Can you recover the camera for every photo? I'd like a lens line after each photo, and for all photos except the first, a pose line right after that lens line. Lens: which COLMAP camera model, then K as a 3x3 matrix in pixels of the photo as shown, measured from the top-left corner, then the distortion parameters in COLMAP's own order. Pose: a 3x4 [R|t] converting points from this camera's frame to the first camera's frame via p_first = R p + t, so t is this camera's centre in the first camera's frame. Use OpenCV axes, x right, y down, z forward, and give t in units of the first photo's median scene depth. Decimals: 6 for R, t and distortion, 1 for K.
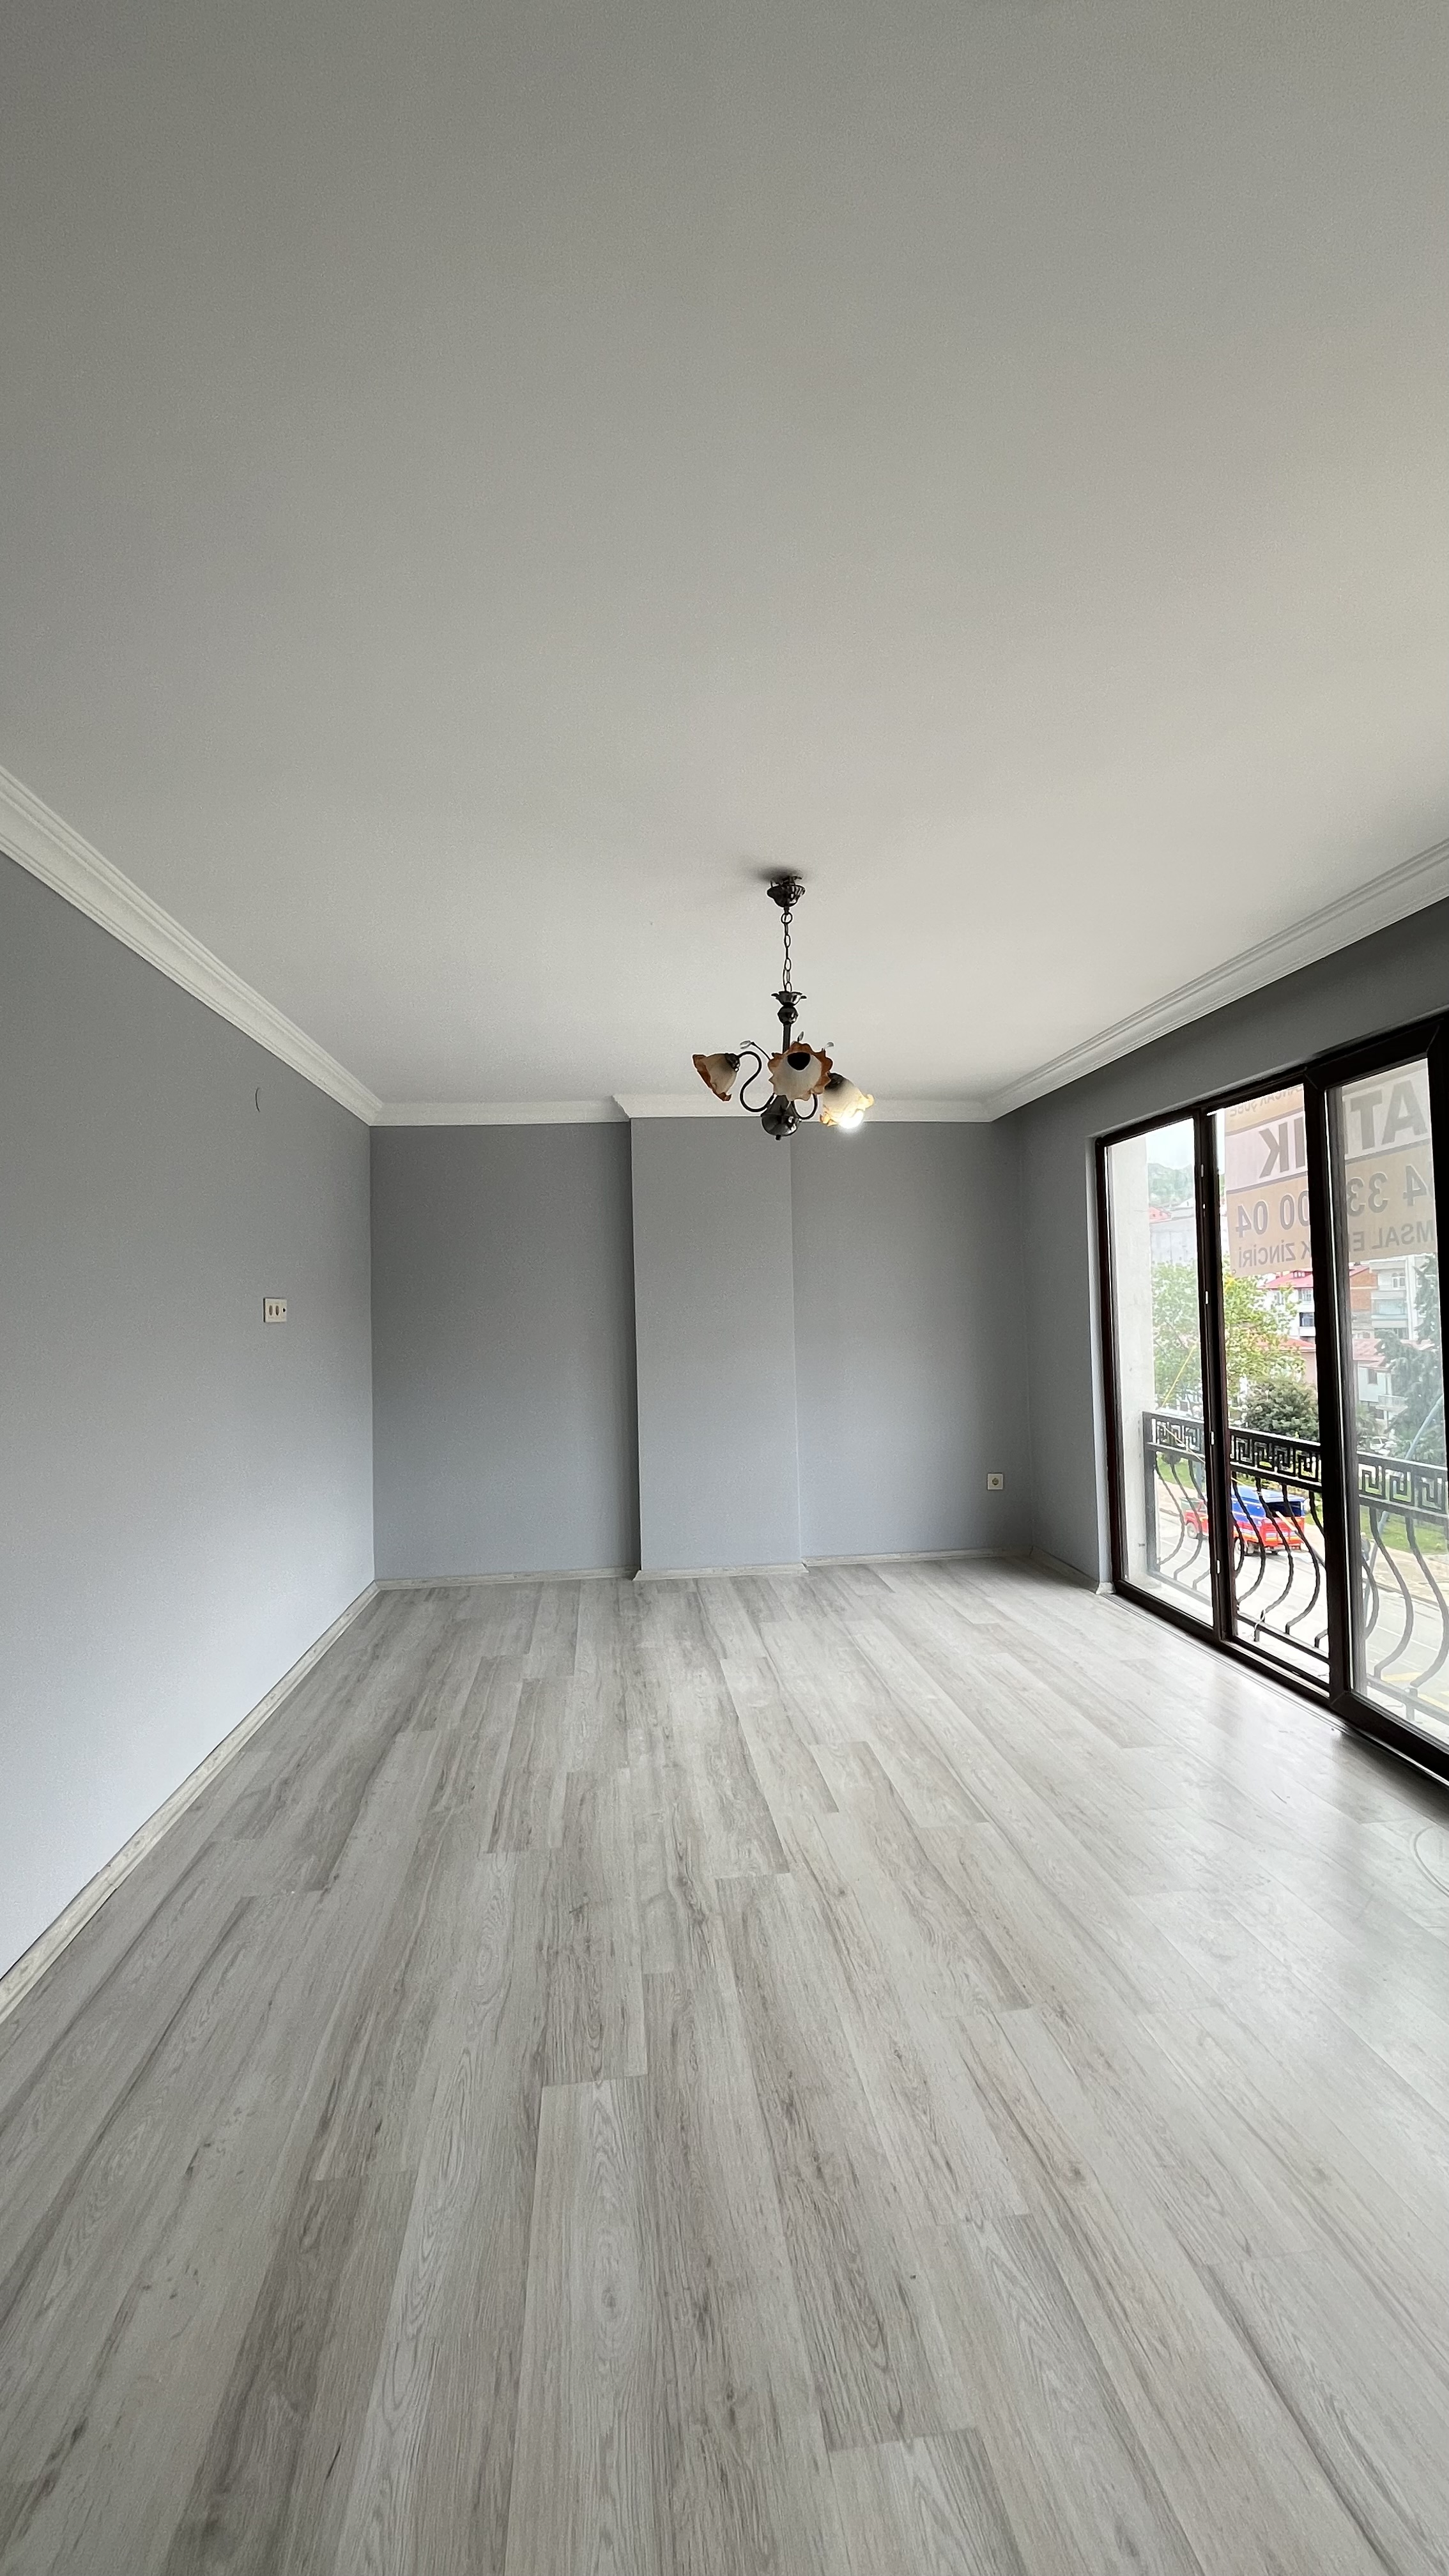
lens RADIAL K [[1031.3, 0, 724.5], [0, 1031.3, 1288.0], [0, 0, 1]] dist [-0.002438, -0.000594]
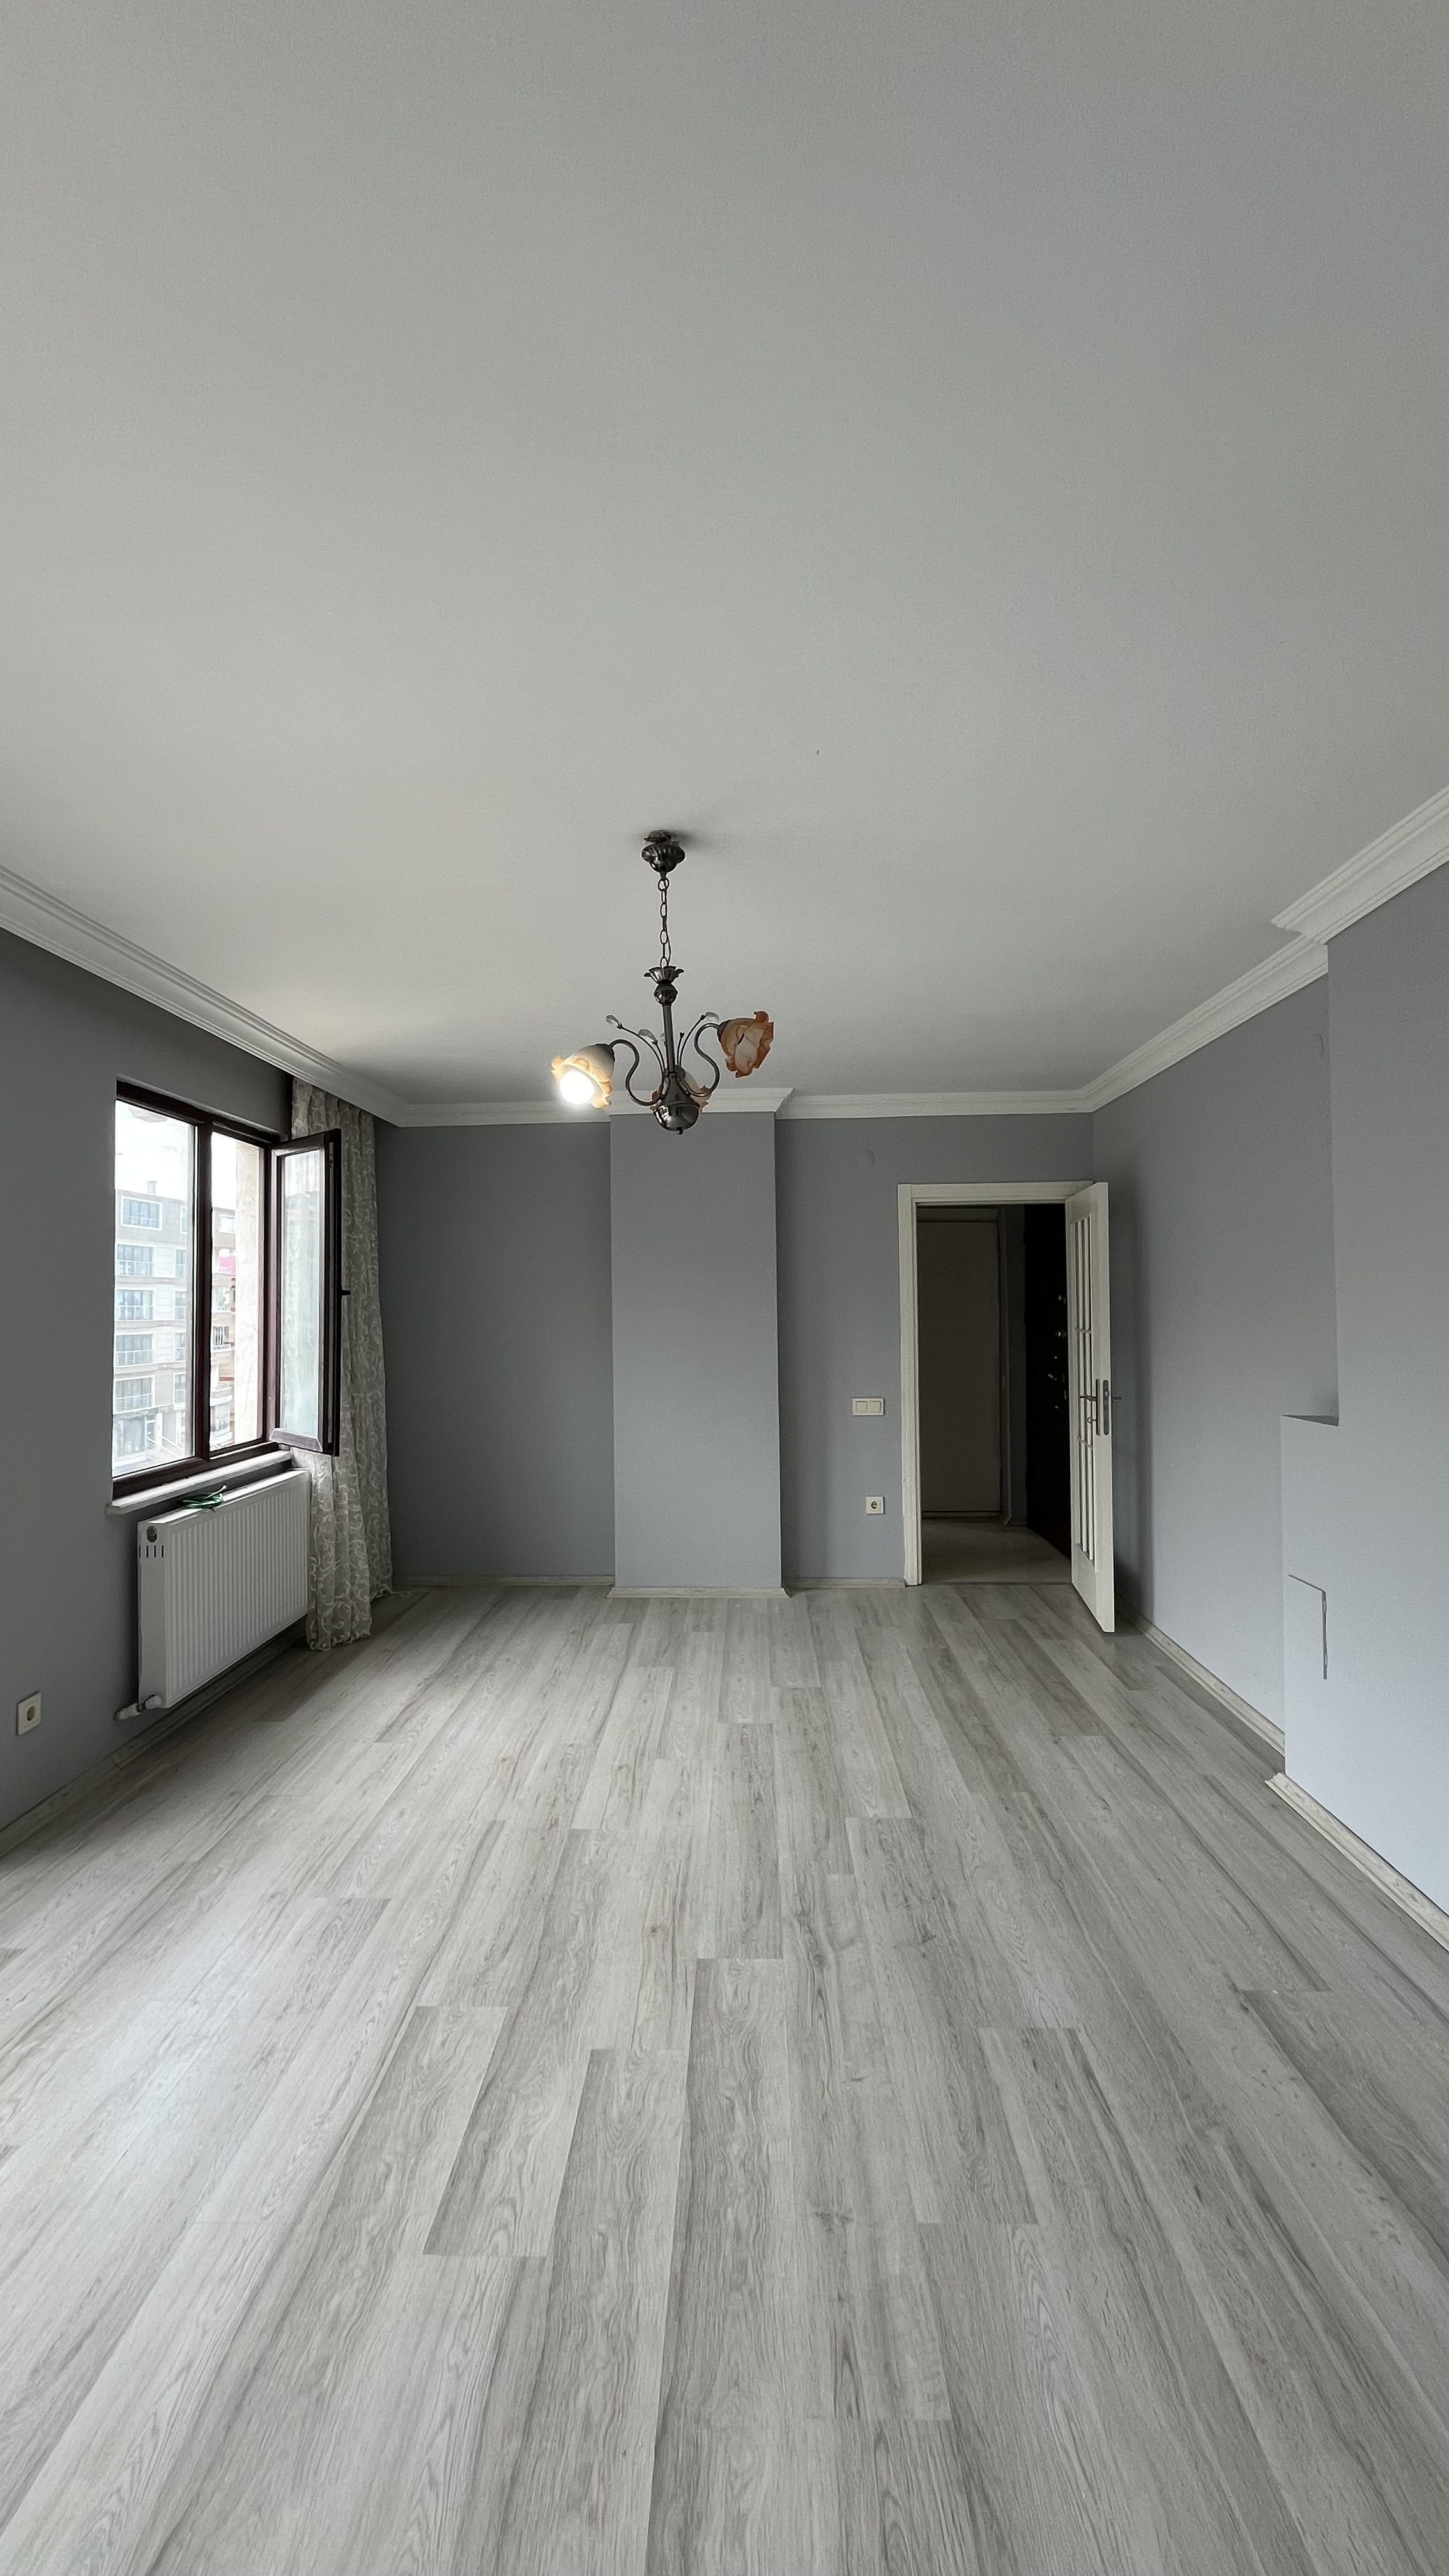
lens RADIAL K [[1031.3, 0, 724.5], [0, 1031.3, 1288.0], [0, 0, 1]] dist [-0.002438, -0.000594]
pose [[-0.988932, 0.035736, 0.143998, -0.107682], [0.029782, 0.998618, -0.043297, 0.025716], [-0.145347, -0.038529, -0.988630, 1.882601]]
